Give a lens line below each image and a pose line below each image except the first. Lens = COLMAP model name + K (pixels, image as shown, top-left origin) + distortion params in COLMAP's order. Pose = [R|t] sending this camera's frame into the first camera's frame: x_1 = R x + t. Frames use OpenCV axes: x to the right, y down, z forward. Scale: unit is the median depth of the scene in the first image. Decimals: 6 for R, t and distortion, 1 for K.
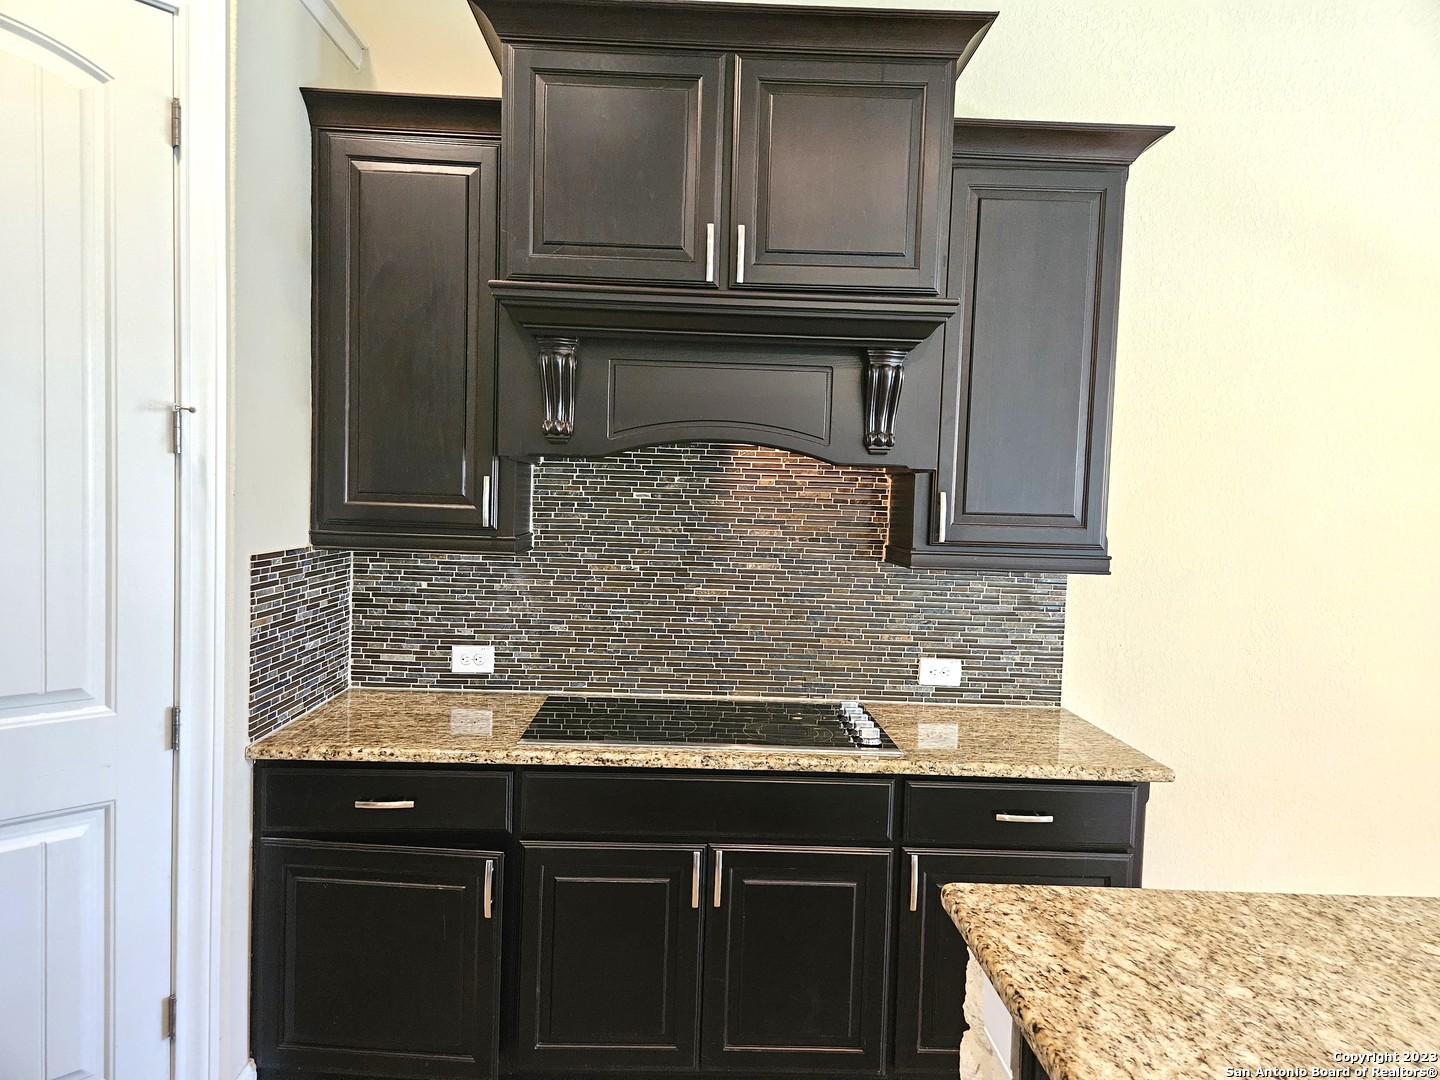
lens RADIAL K [[970.4, 0, 712.5], [0, 970.4, 549.2], [0, 0, 1]] dist [0.071557, -0.054201]
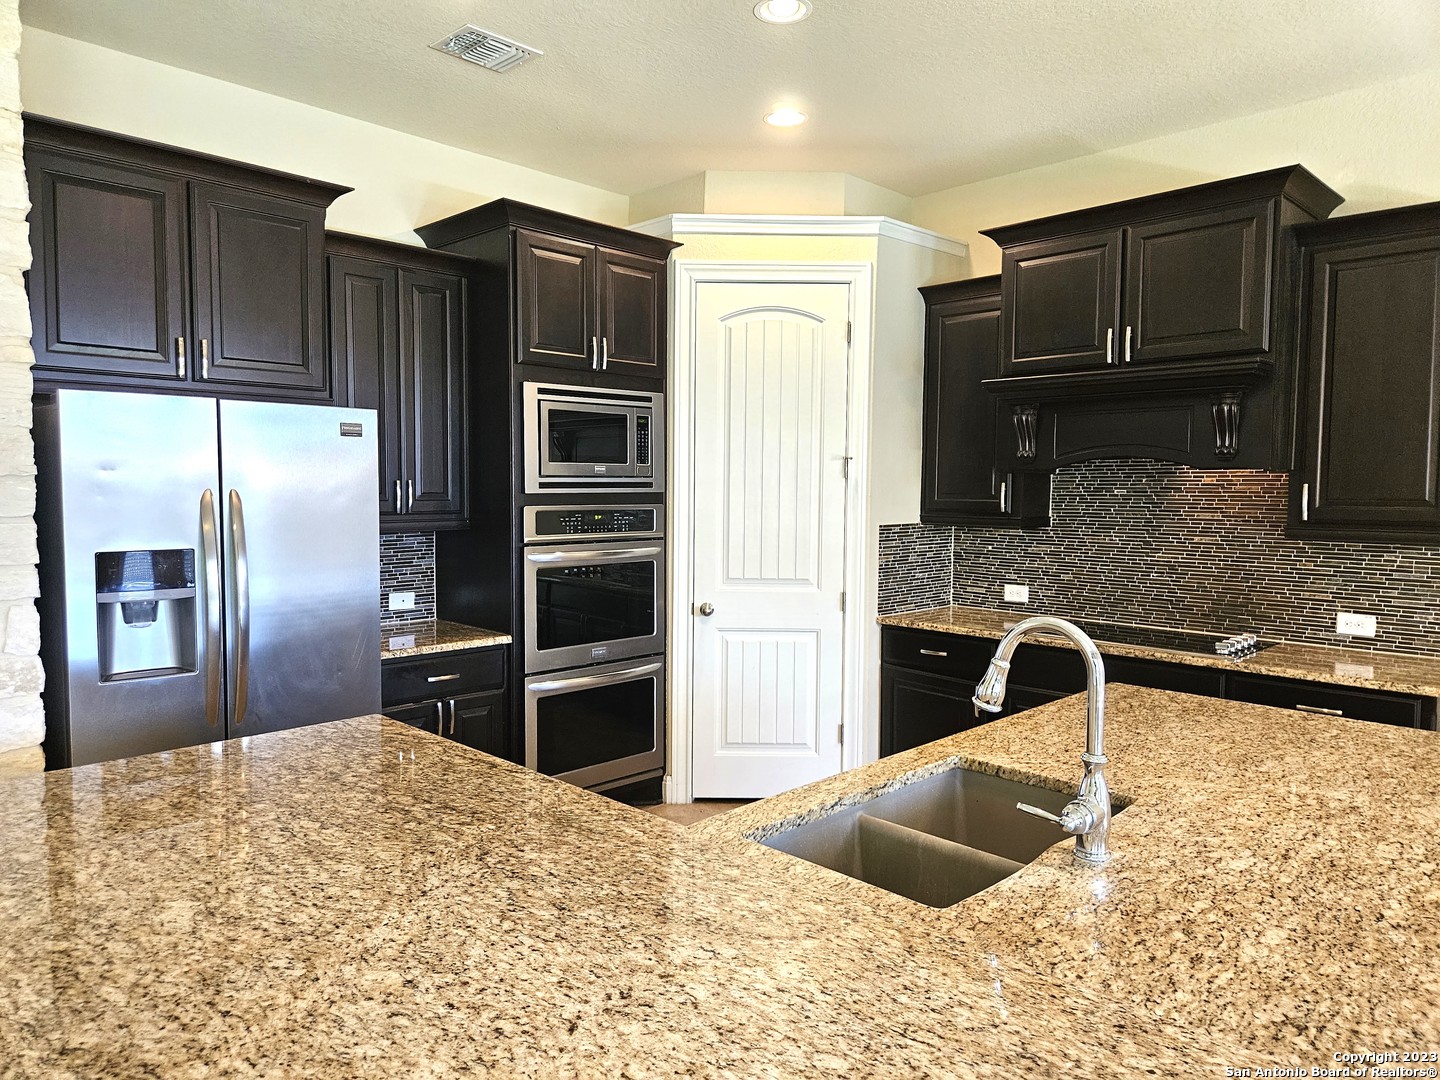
lens RADIAL K [[970.4, 0, 712.5], [0, 970.4, 549.2], [0, 0, 1]] dist [0.071557, -0.054201]
pose [[0.687628, 0.021094, -0.725757, 0.697191], [-0.026731, 0.999636, 0.003727, 0.052579], [0.725571, 0.016838, 0.687941, -0.598561]]
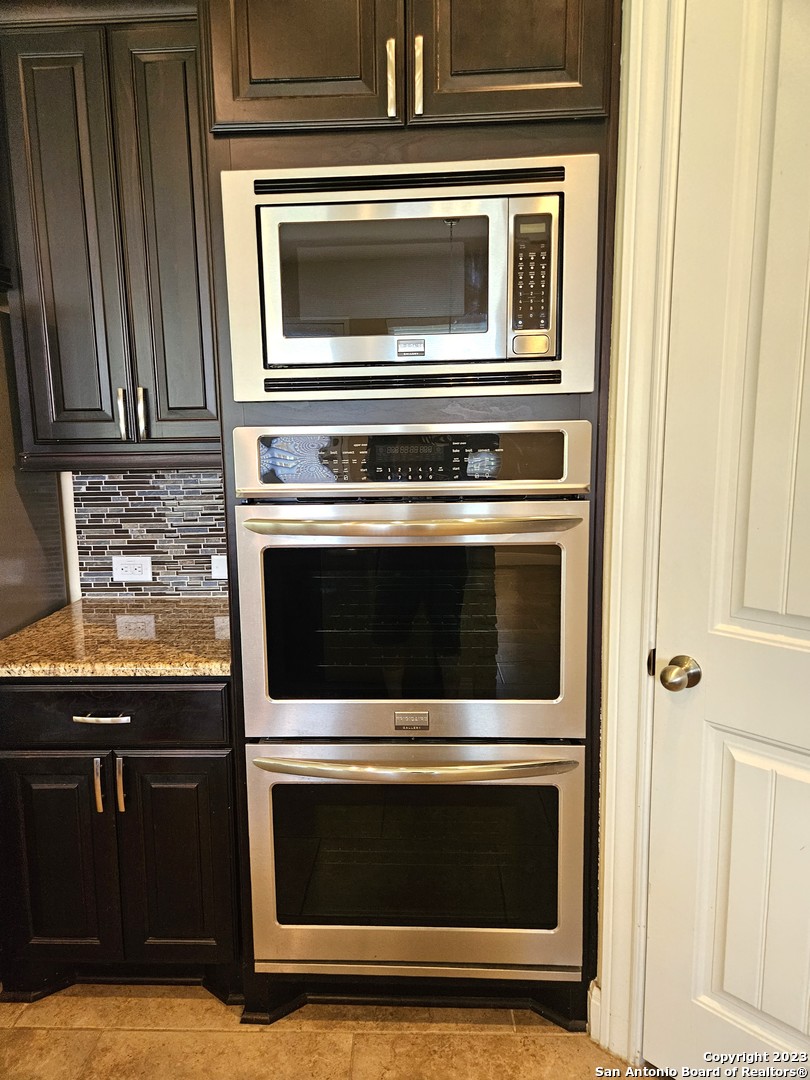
lens RADIAL K [[727.8, 0, 375.2], [0, 727.8, 538.1], [0, 0, 1]] dist [0.071557, -0.054201]
pose [[-0.068263, 0.121021, -0.990300, -0.051567], [-0.043990, 0.991285, 0.124173, 0.007491], [0.996697, 0.052040, -0.062344, 0.437827]]
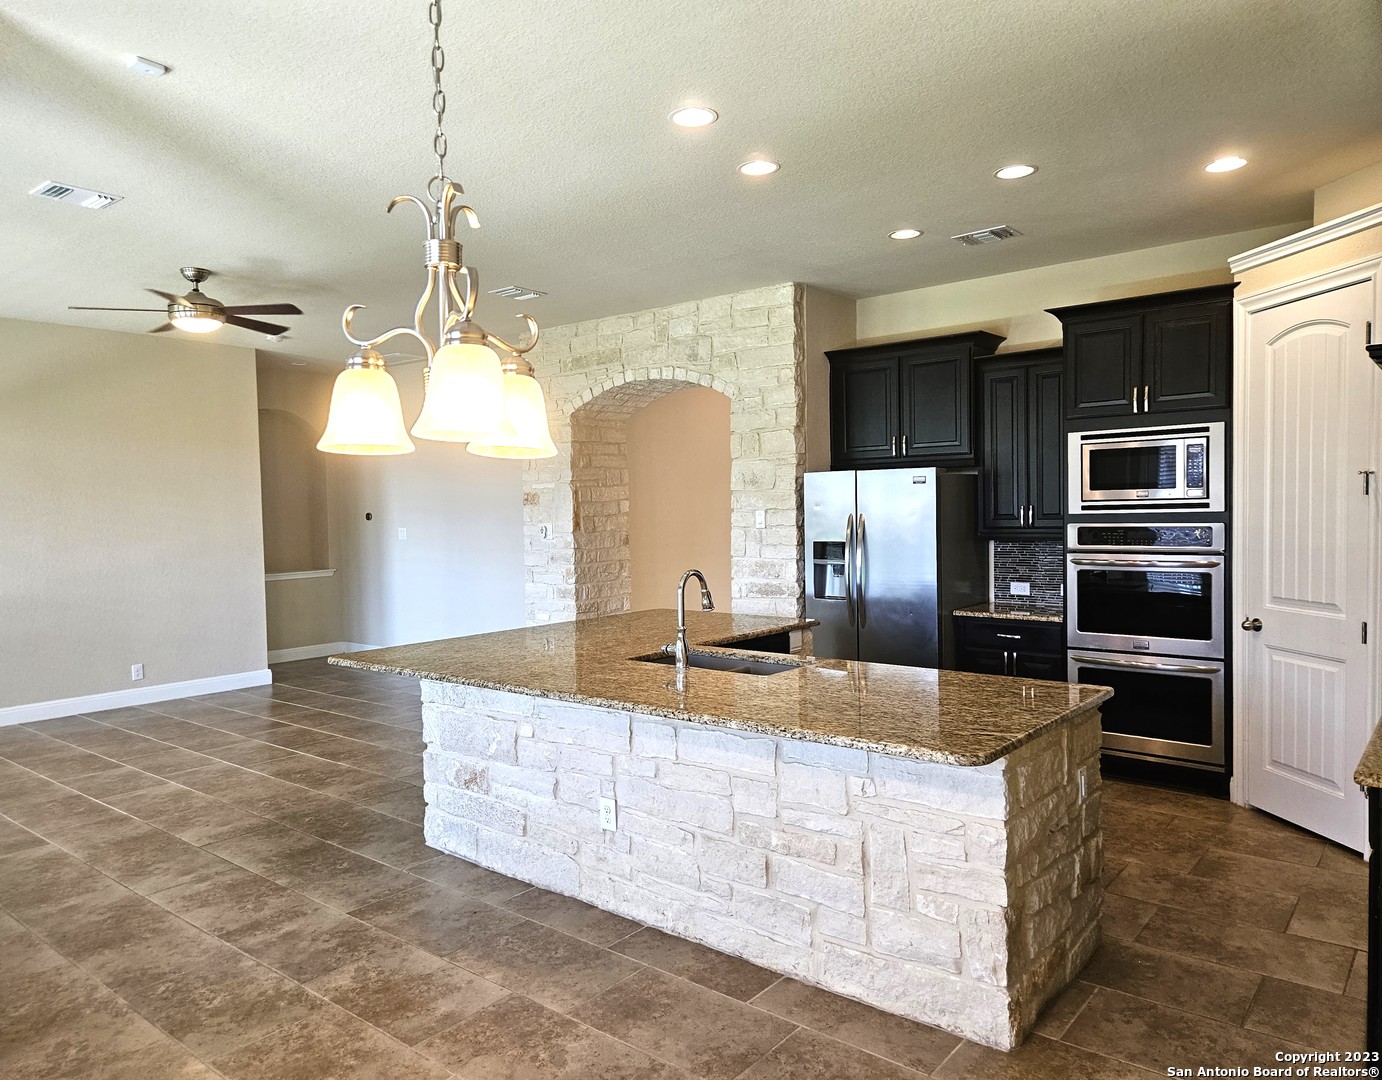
lens RADIAL K [[957.7, 0, 655.2], [0, 957.7, 541.9], [0, 0, 1]] dist [0.068923, -0.054458]
pose [[-0.663476, 0.003938, -0.748187, 1.563607], [-0.049288, 0.997584, 0.048958, -0.022950], [0.746572, 0.069359, -0.661679, 1.021025]]
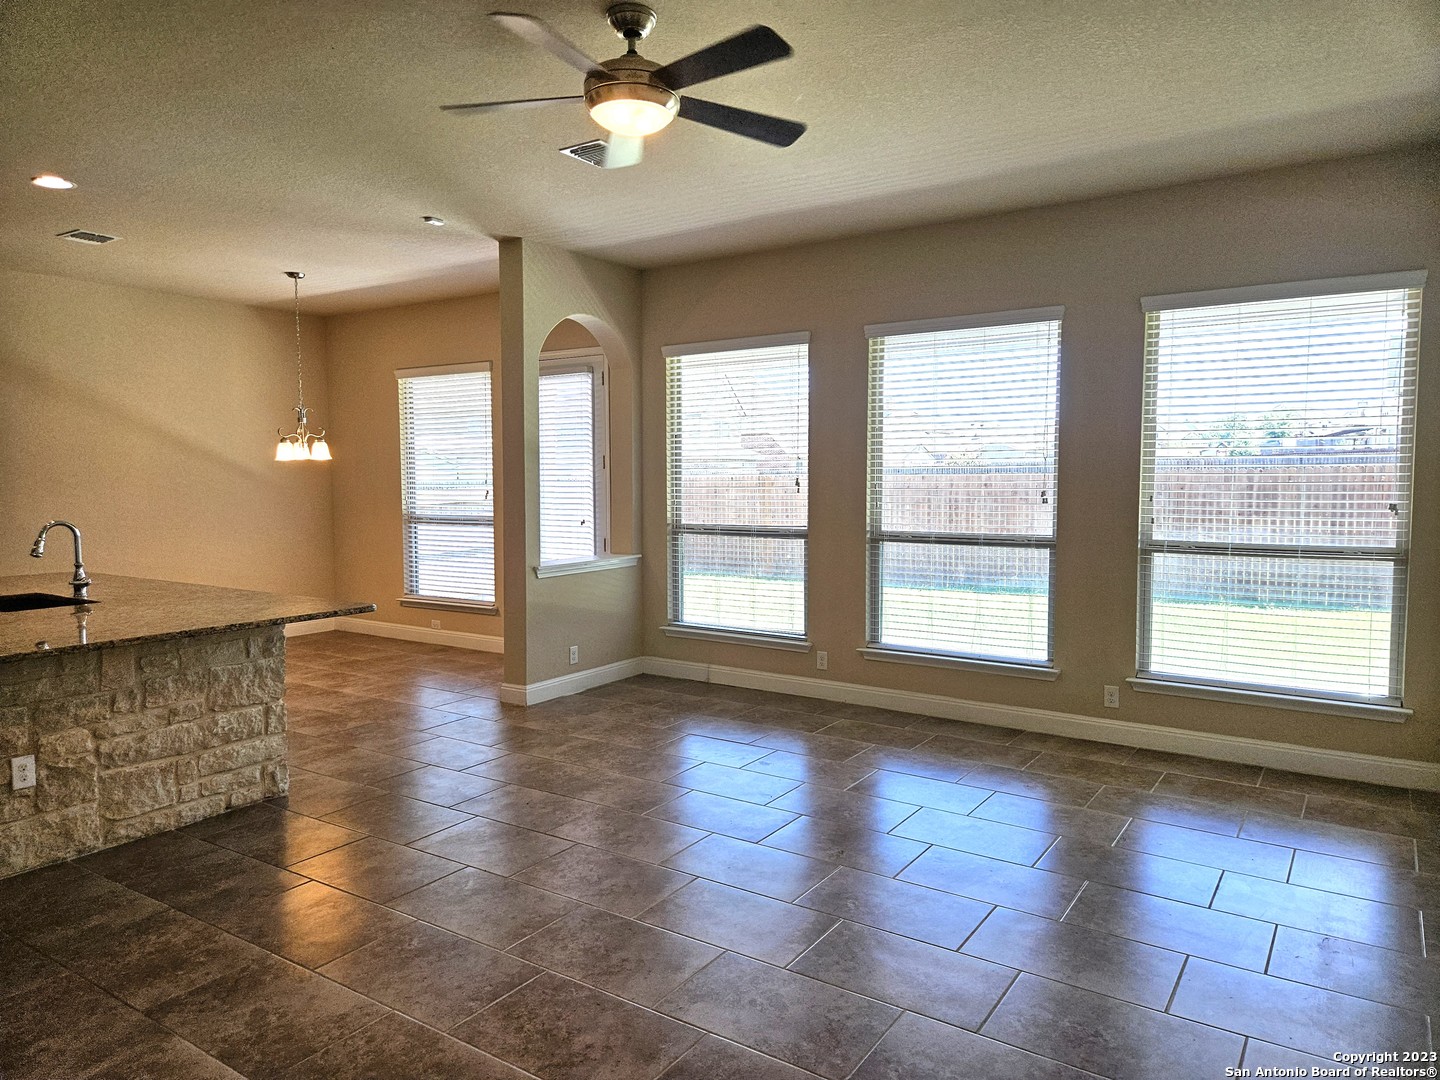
lens RADIAL K [[960.2, 0, 713.3], [0, 960.2, 545.7], [0, 0, 1]] dist [0.071436, -0.057348]
pose [[0.583141, -0.096268, 0.806647, -0.475634], [0.071358, 0.995186, 0.067183, 0.107780], [-0.809231, 0.018384, 0.587203, -2.205558]]
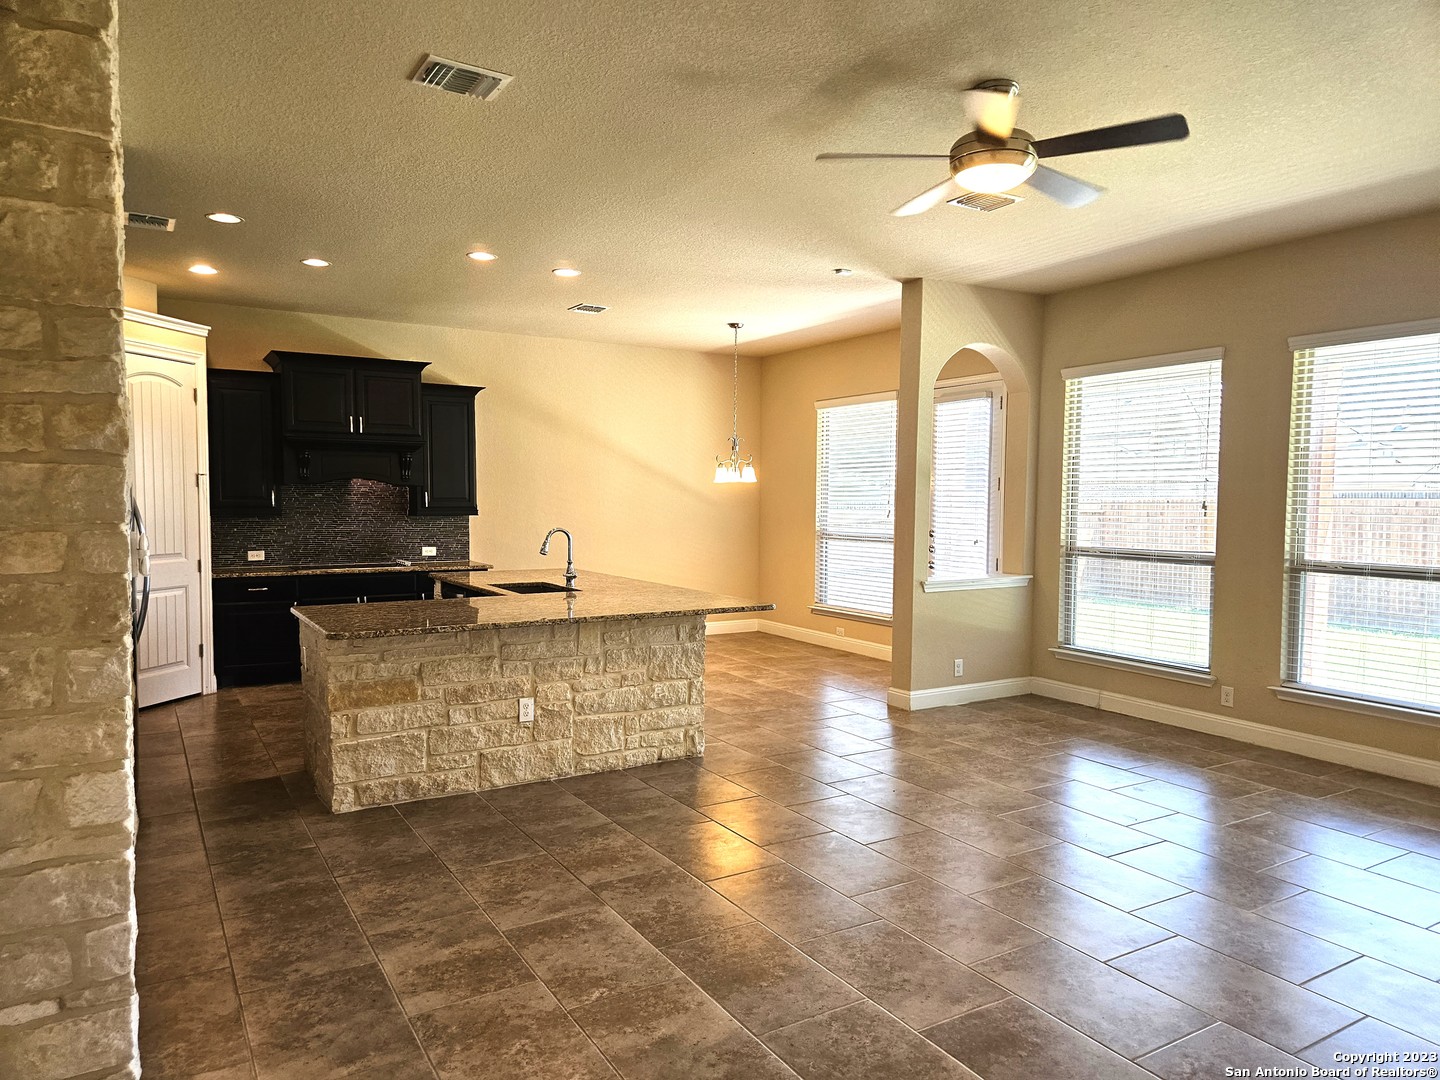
lens RADIAL K [[962.2, 0, 726.3], [0, 962.2, 546.2], [0, 0, 1]] dist [0.073731, -0.064870]
pose [[0.866792, -0.054582, 0.495673, -0.535315], [0.052501, 0.998456, 0.018139, 0.122571], [-0.495898, 0.010301, 0.868320, -2.429028]]
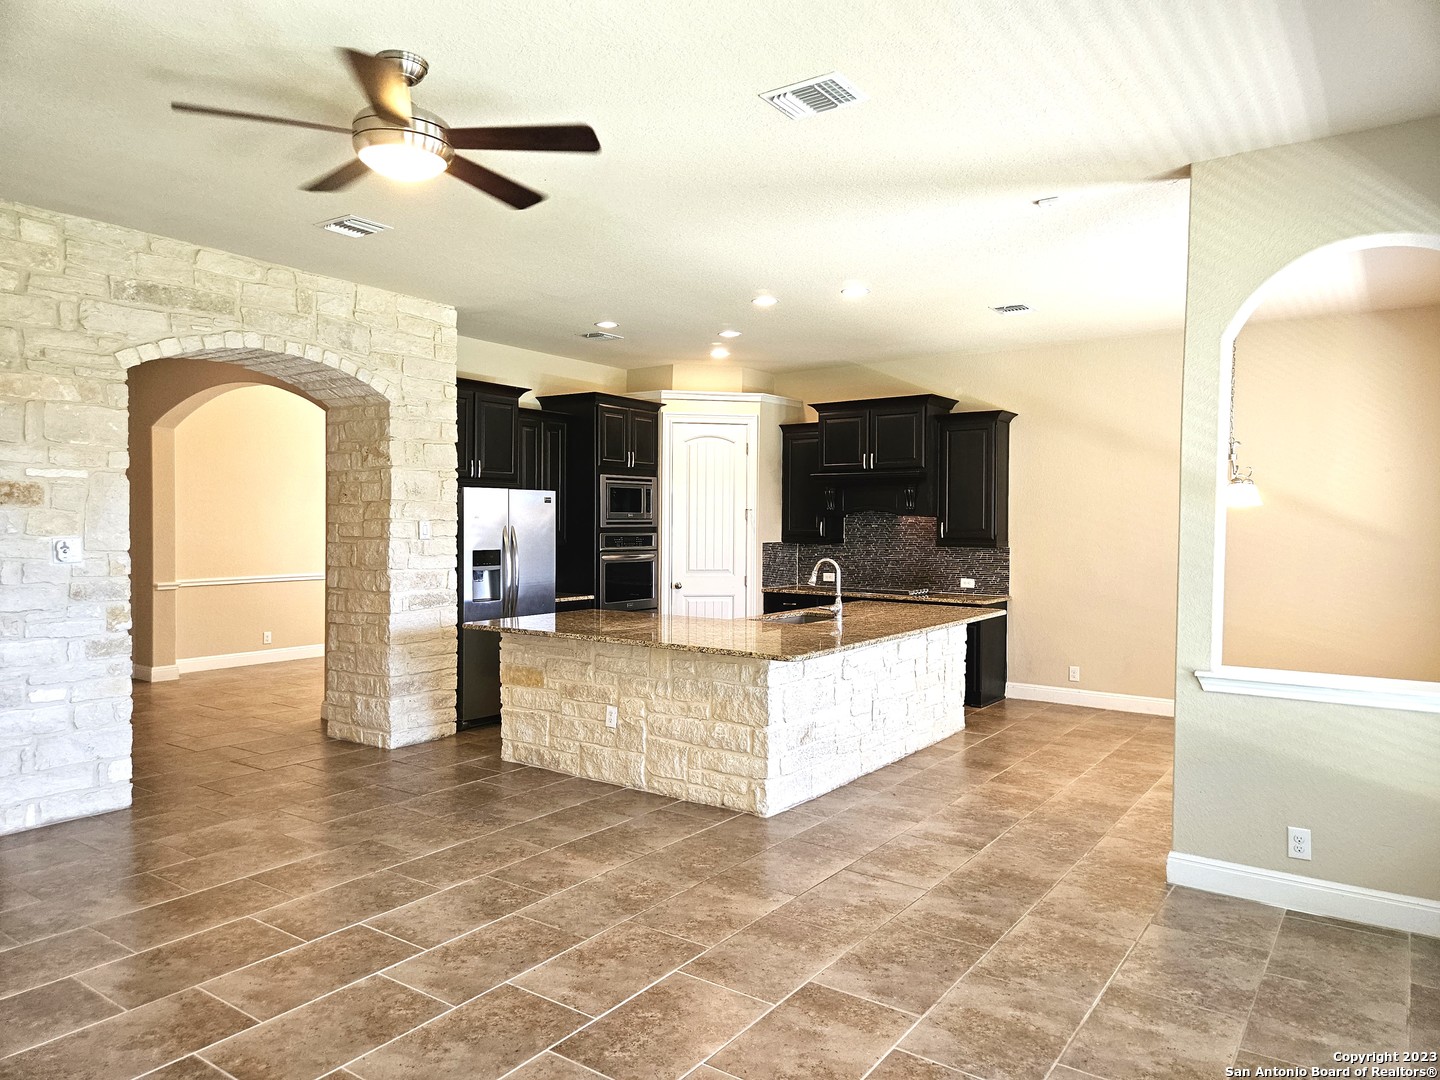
lens RADIAL K [[960.2, 0, 713.3], [0, 960.2, 545.7], [0, 0, 1]] dist [0.071436, -0.057348]
pose [[0.798701, -0.013644, -0.601573, 1.622608], [-0.014203, 0.999037, -0.041516, 0.170137], [0.601561, 0.041703, 0.797738, -2.125981]]
